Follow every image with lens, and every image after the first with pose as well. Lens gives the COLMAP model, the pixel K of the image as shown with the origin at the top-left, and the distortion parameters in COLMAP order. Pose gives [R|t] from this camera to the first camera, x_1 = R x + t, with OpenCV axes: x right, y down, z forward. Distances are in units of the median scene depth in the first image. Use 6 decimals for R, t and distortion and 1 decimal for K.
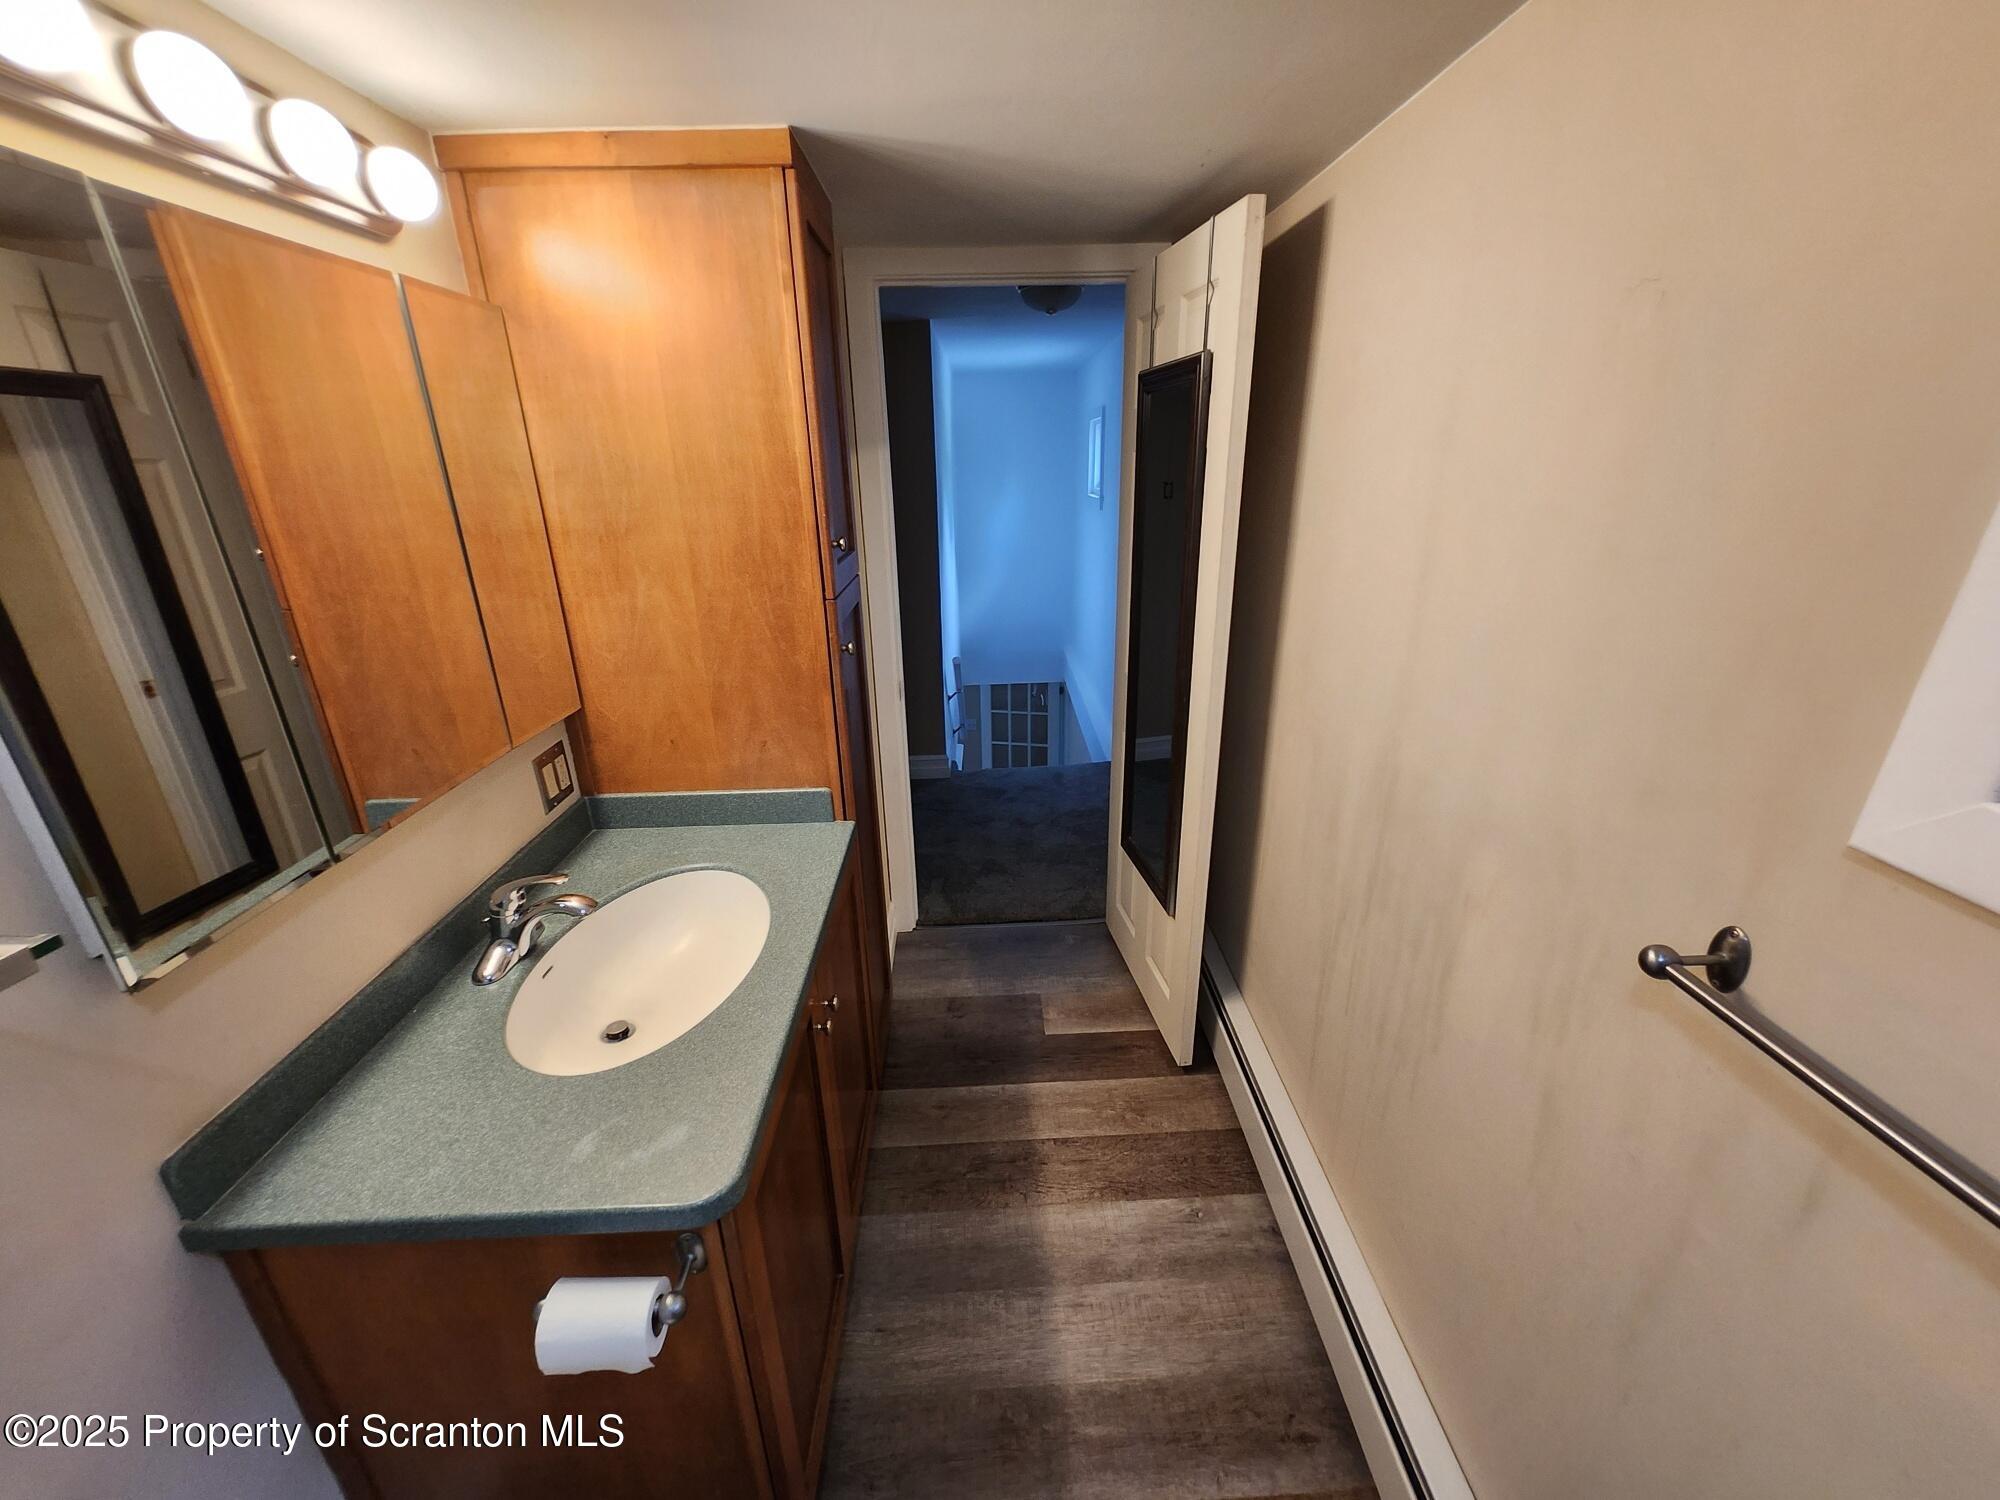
lens RADIAL K [[791.2, 0, 1001.5], [0, 791.2, 753.1], [0, 0, 1]] dist [-0.000223, 0.001866]
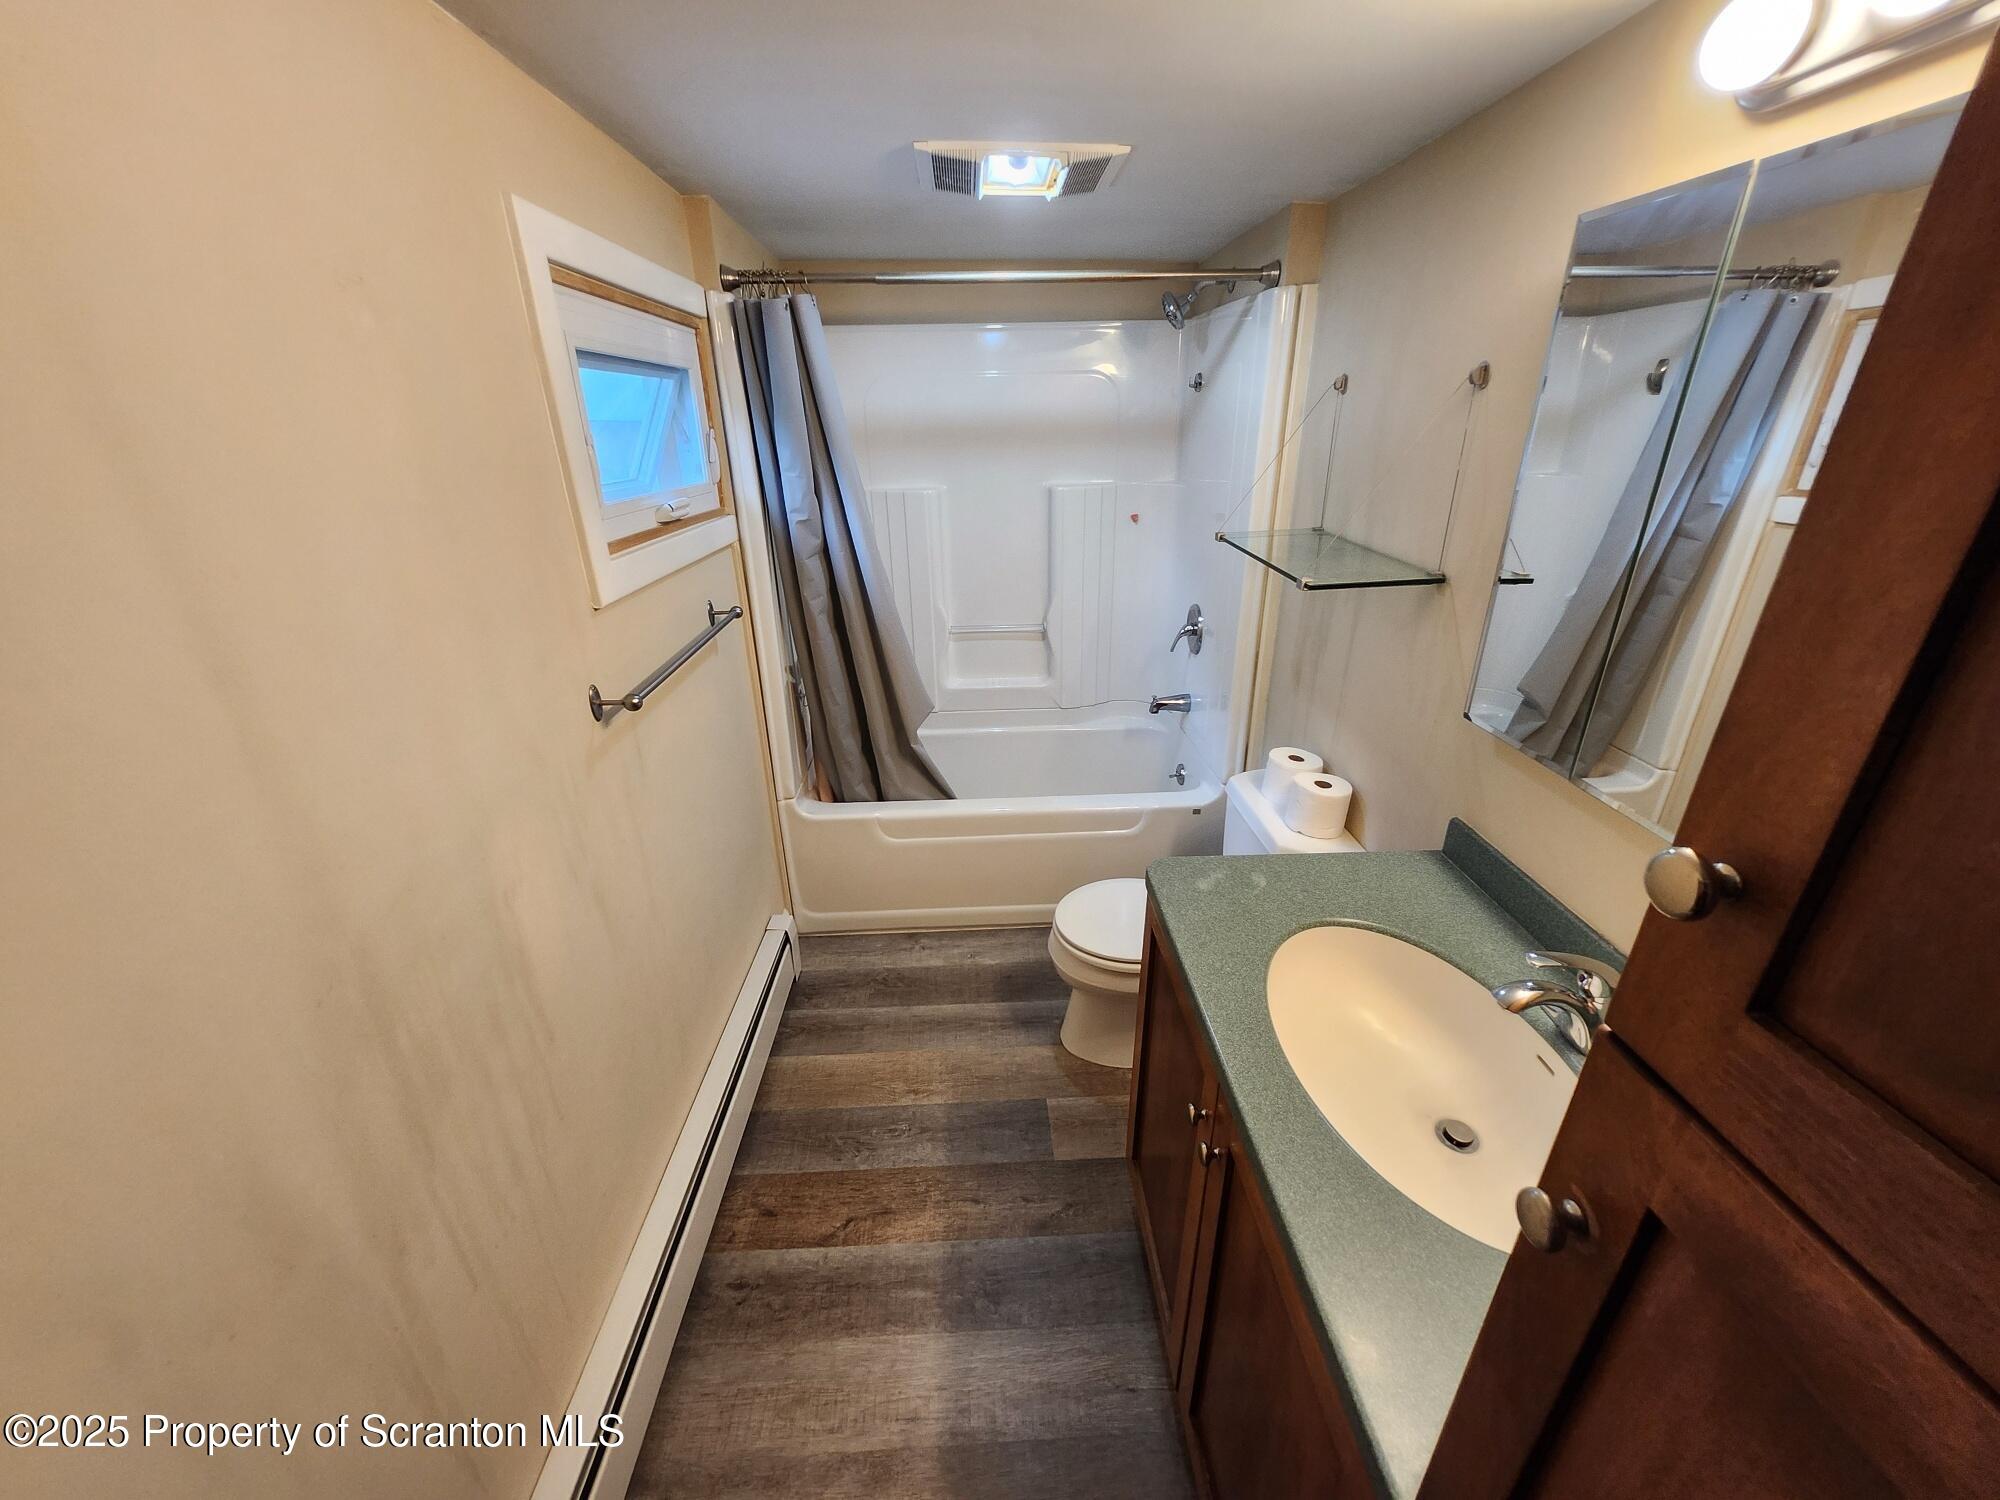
lens RADIAL K [[791.2, 0, 1001.5], [0, 791.2, 753.1], [0, 0, 1]] dist [-0.000223, 0.001866]
pose [[-0.999647, 0.026183, -0.004457, -0.017709], [0.015803, 0.721225, 0.692520, -0.461162], [0.021347, 0.692205, -0.721385, 1.196580]]
